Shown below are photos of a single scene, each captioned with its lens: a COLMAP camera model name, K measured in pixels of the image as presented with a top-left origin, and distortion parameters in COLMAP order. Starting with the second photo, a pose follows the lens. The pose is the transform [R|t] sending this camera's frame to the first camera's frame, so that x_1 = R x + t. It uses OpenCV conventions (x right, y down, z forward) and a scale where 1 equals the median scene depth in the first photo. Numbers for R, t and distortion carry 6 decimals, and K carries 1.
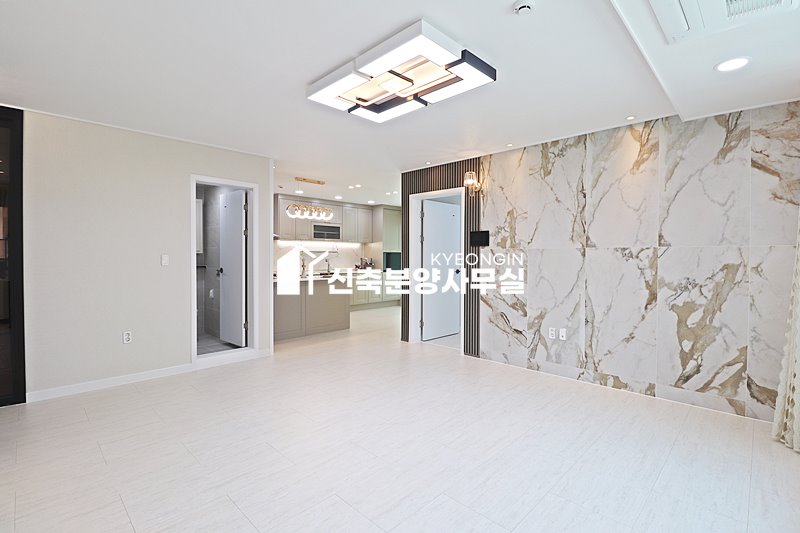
lens RADIAL K [[373.9, 0, 405.6], [0, 373.9, 263.1], [0, 0, 1]] dist [0.001094, -0.013376]
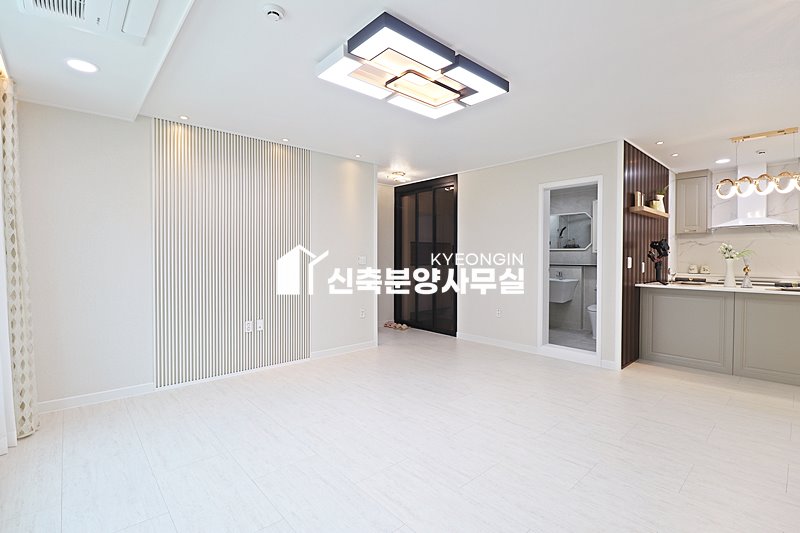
lens RADIAL K [[370.9, 0, 401.4], [0, 370.9, 262.6], [0, 0, 1]] dist [-0.001622, -0.013600]
pose [[-0.070461, 0.013892, -0.997418, 0.582546], [-0.018831, 0.999706, 0.015255, -0.004465], [0.997337, 0.019857, -0.070179, 0.631144]]
